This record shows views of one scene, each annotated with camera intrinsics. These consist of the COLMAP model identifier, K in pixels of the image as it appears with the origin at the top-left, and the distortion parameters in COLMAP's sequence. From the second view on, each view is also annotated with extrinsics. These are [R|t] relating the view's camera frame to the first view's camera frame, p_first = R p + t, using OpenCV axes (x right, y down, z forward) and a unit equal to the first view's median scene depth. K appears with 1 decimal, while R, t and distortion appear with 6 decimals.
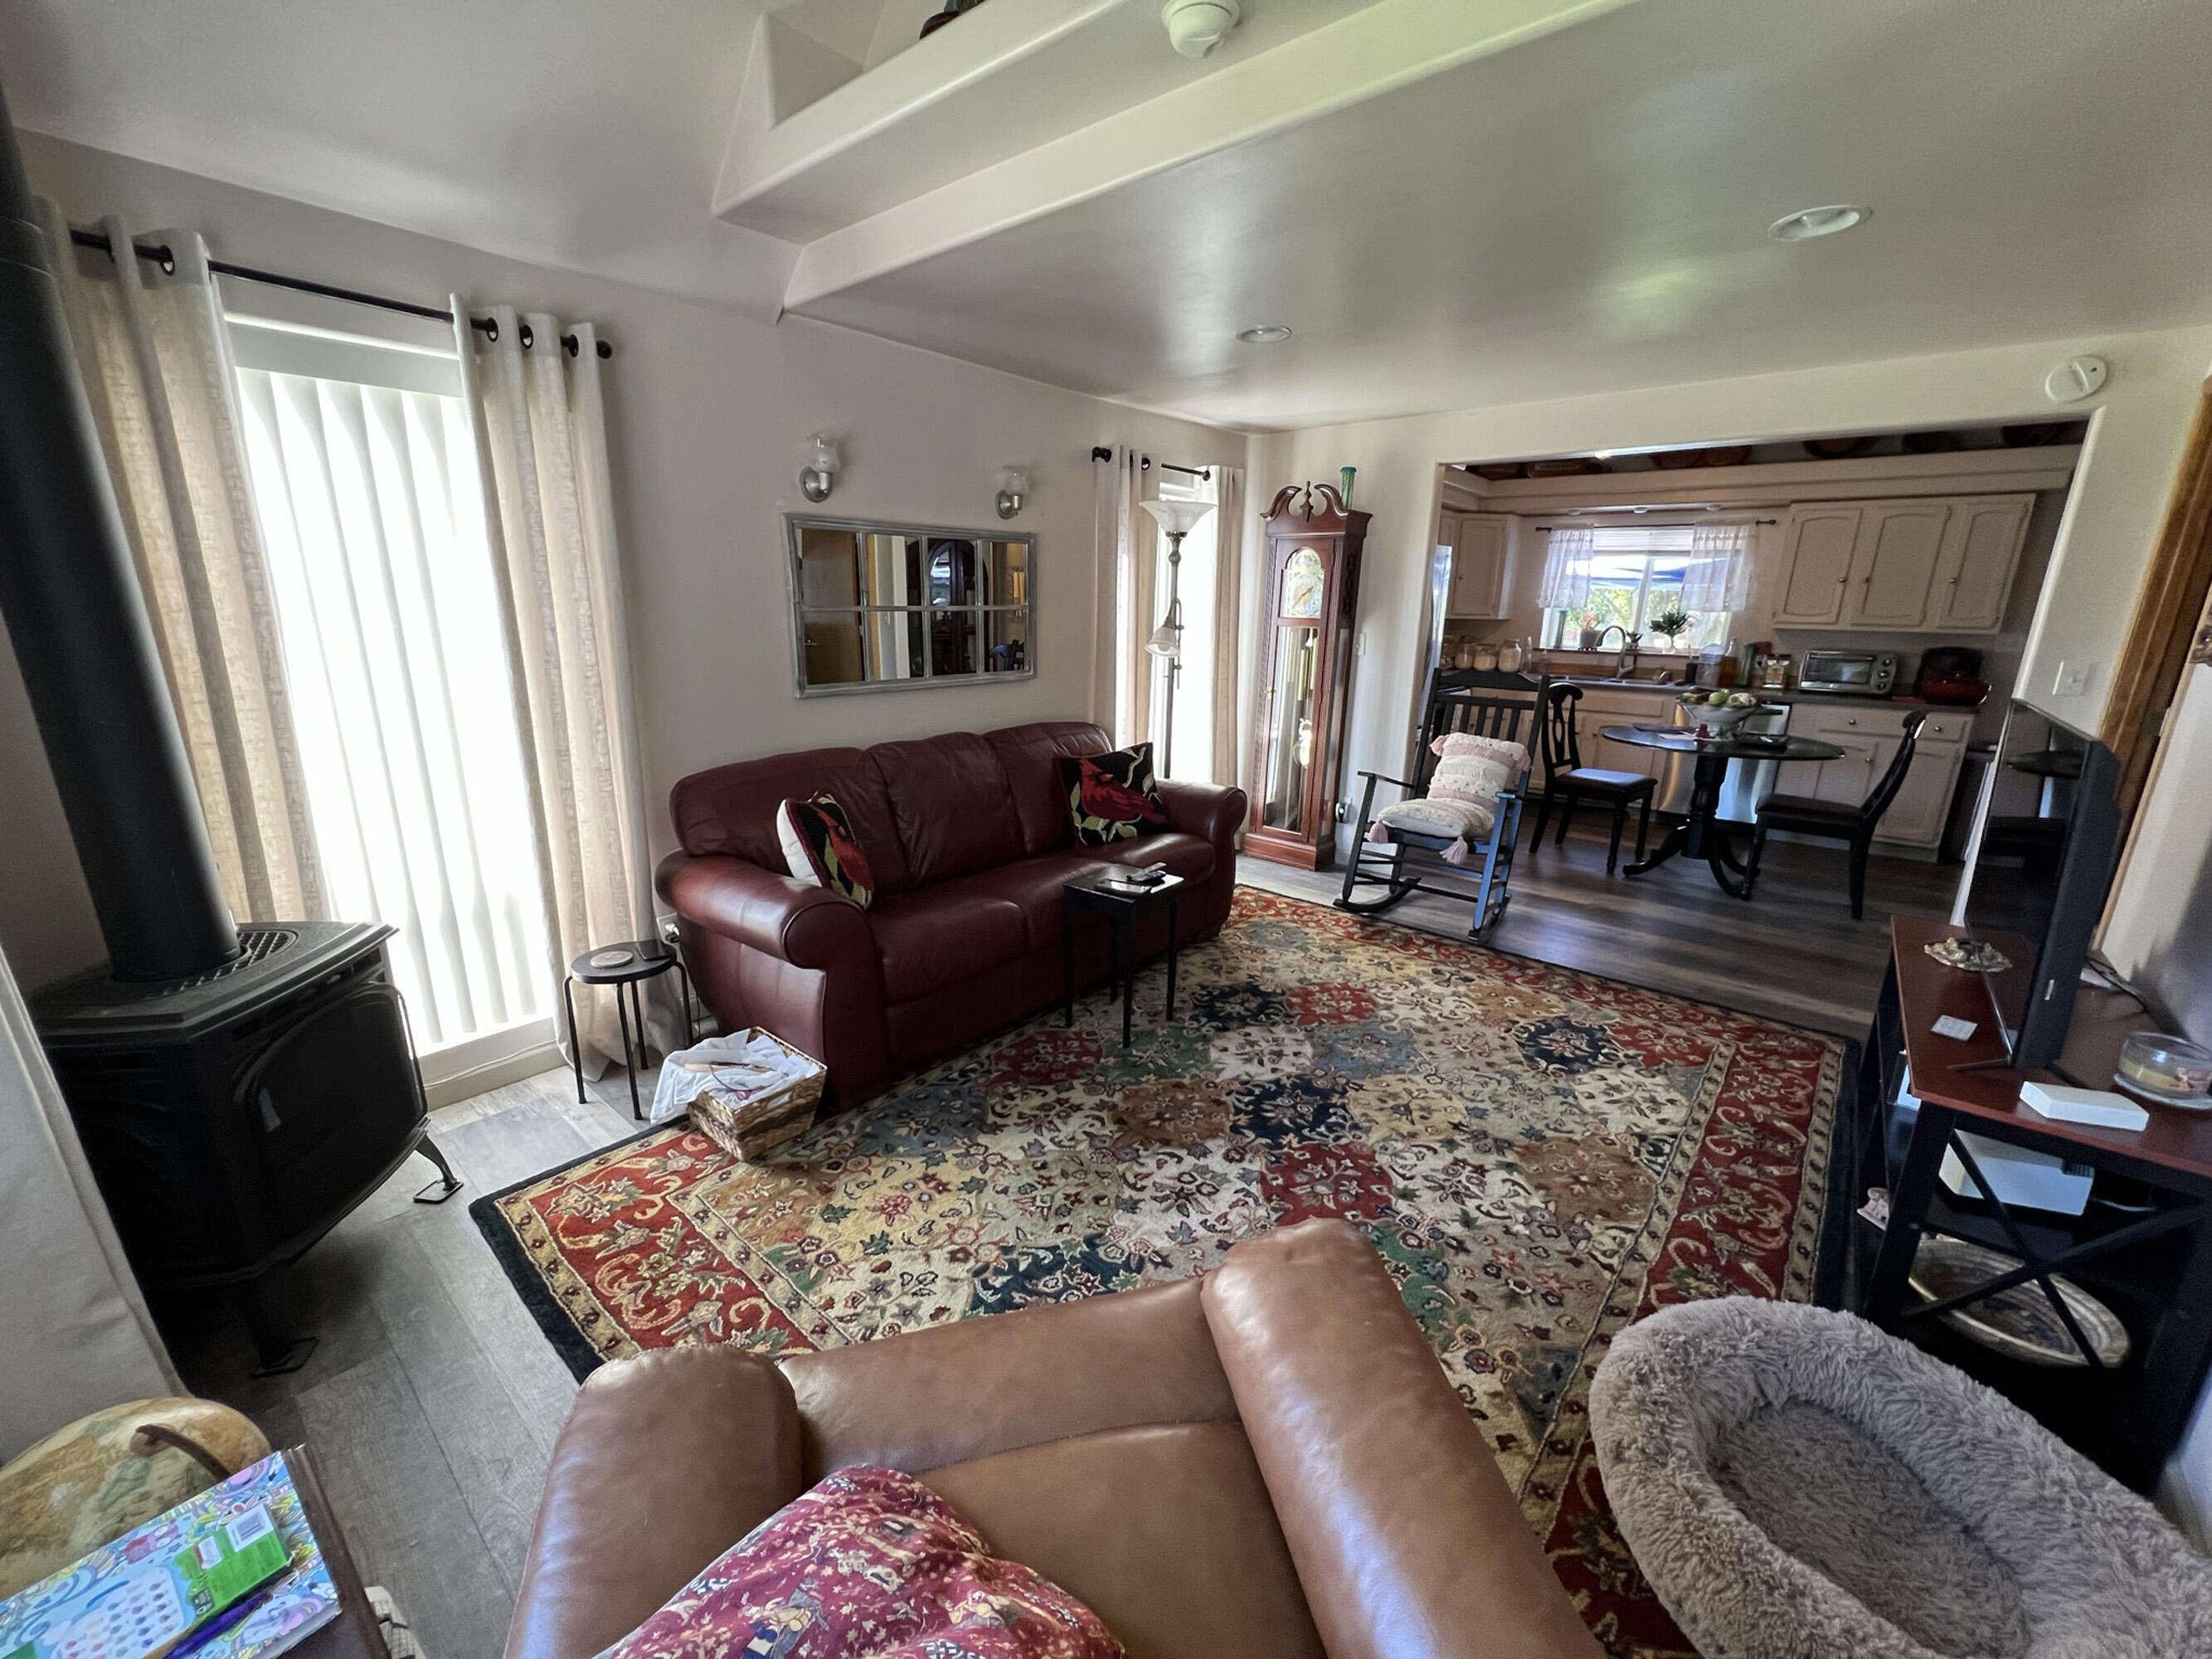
lens RADIAL K [[887.0, 0, 1106.7], [0, 887.0, 832.4], [0, 0, 1]] dist [-0.000707, 0.000316]
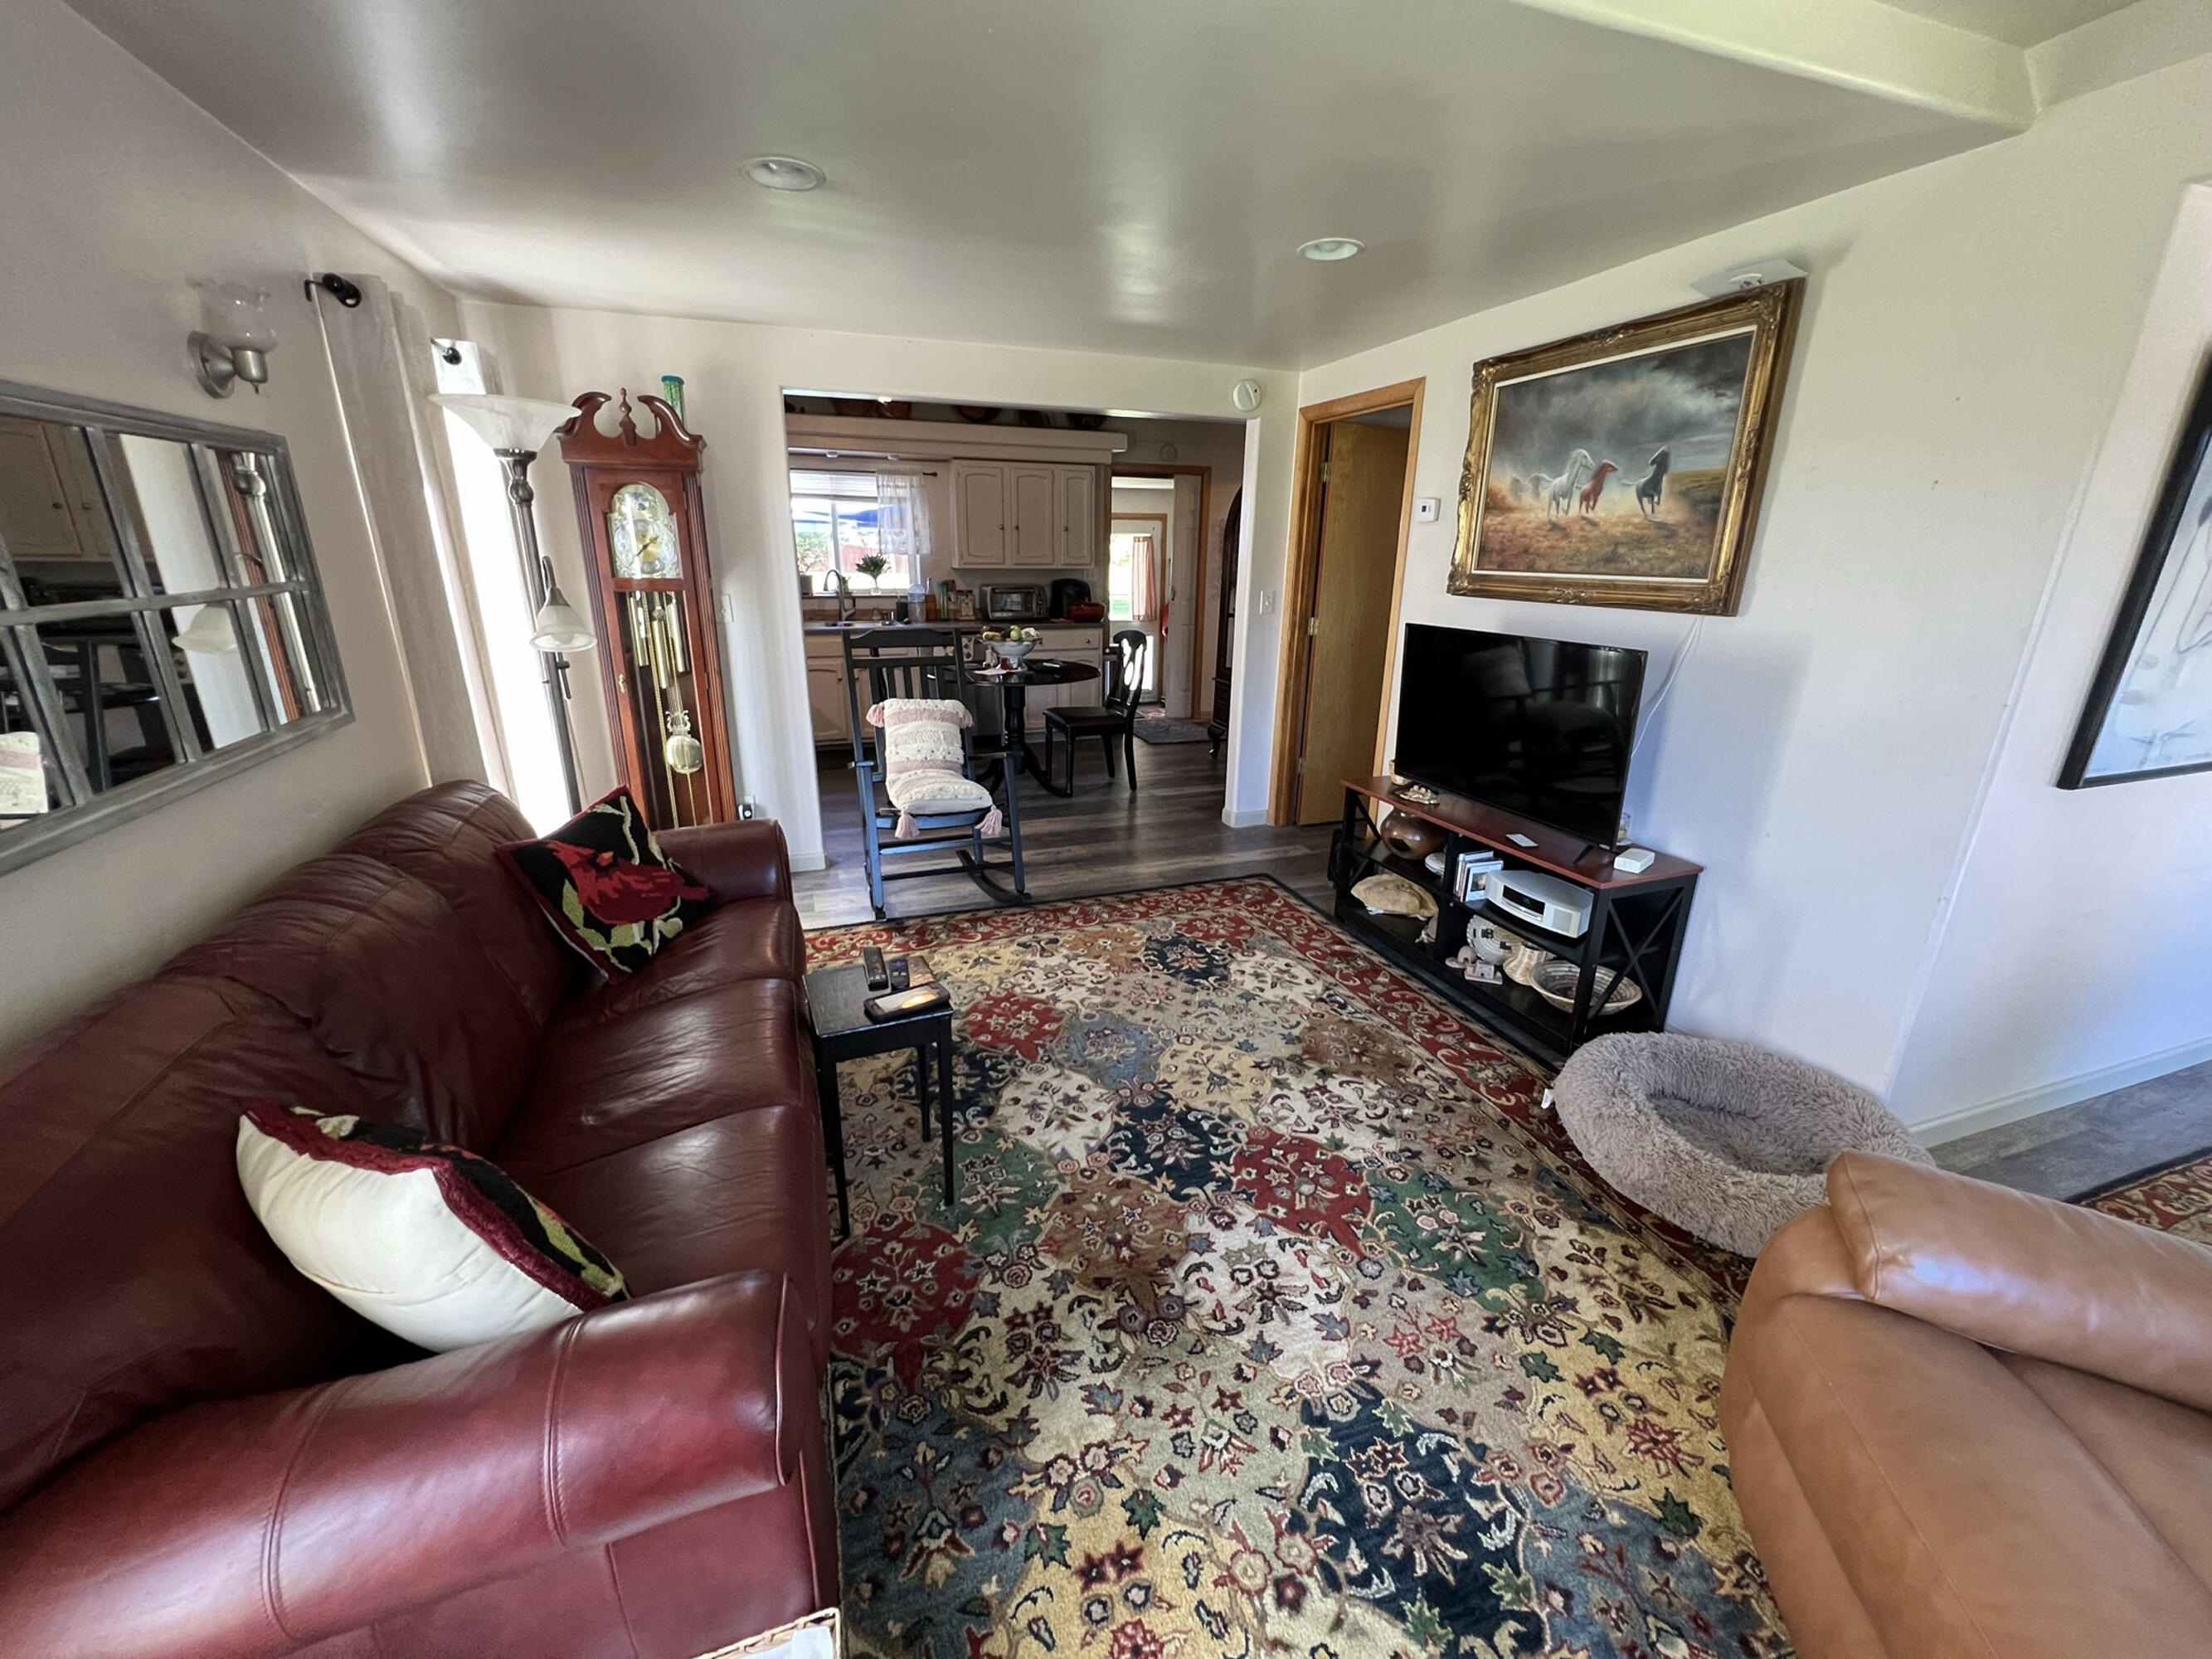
lens RADIAL K [[887.0, 0, 1106.7], [0, 887.0, 832.4], [0, 0, 1]] dist [-0.000707, 0.000316]
pose [[0.495115, -0.277893, 0.823187, -0.411549], [0.218972, 0.956796, 0.191294, -0.151067], [-0.840781, 0.085542, 0.534575, 0.467946]]
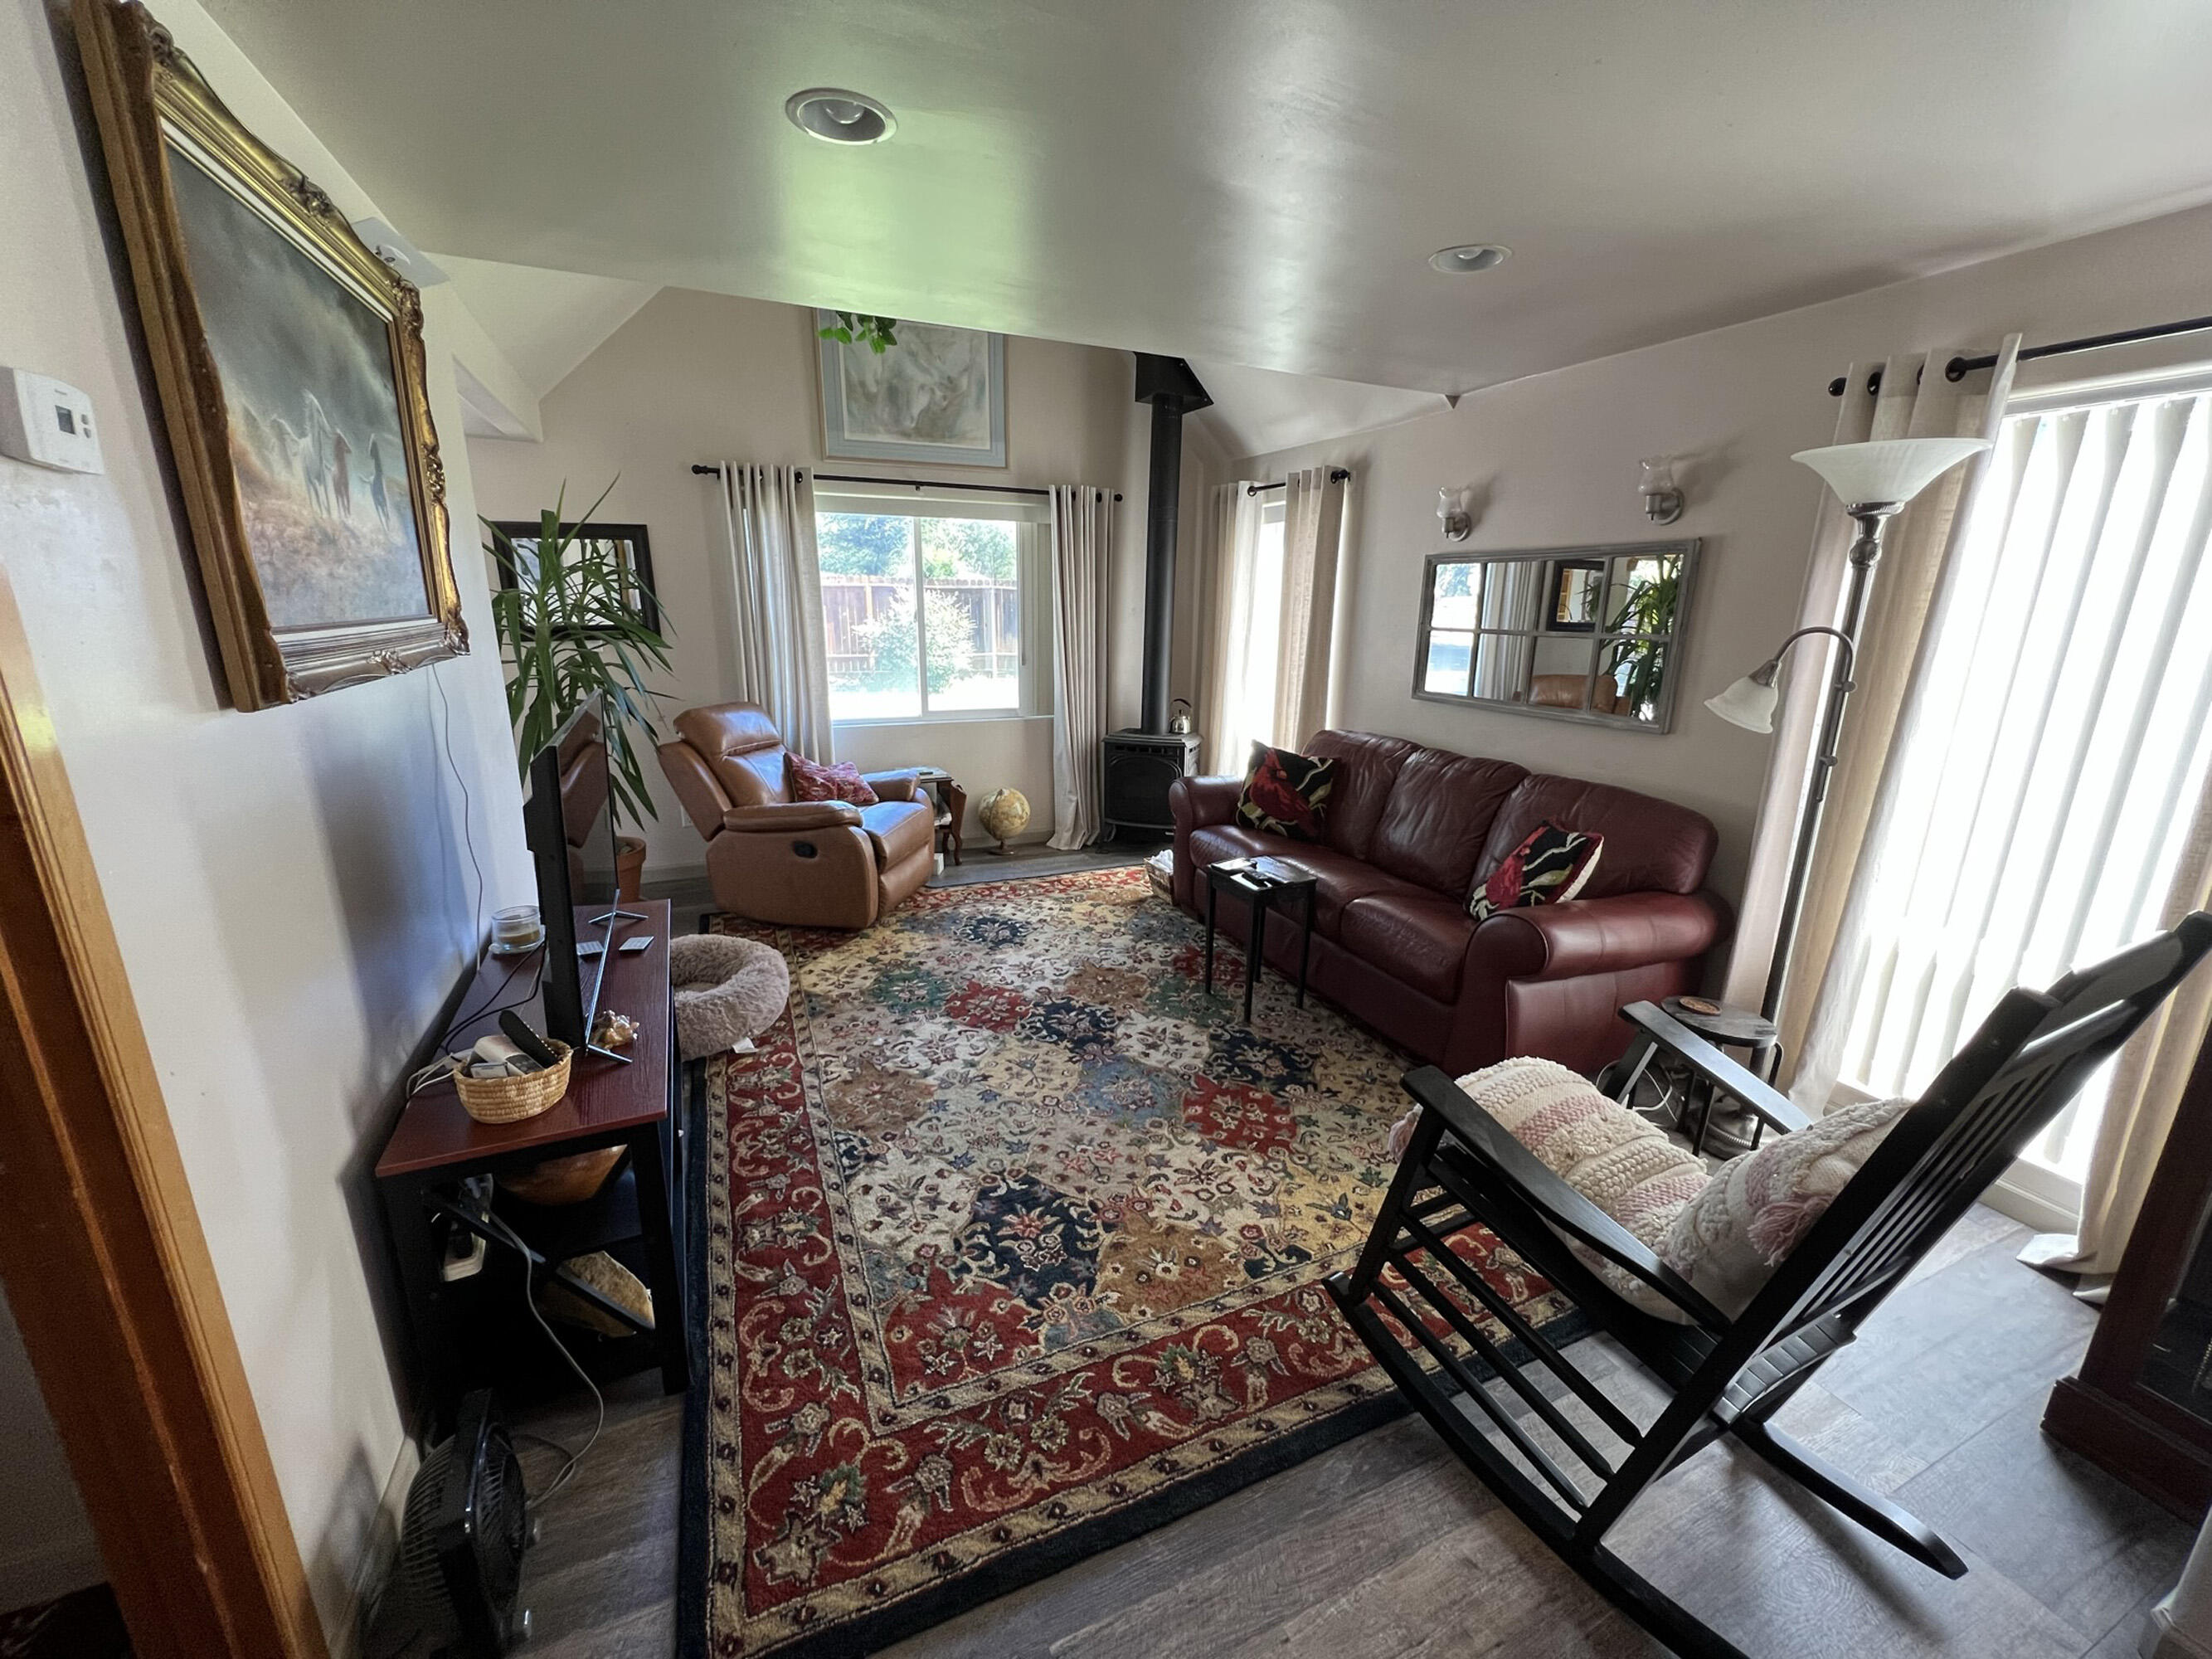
lens RADIAL K [[887.0, 0, 1106.7], [0, 887.0, 832.4], [0, 0, 1]] dist [-0.000707, 0.000316]
pose [[-0.430278, 0.207414, -0.878545, 1.046013], [-0.250950, 0.907396, 0.337131, -0.308565], [0.867113, 0.365531, -0.338382, 1.169865]]
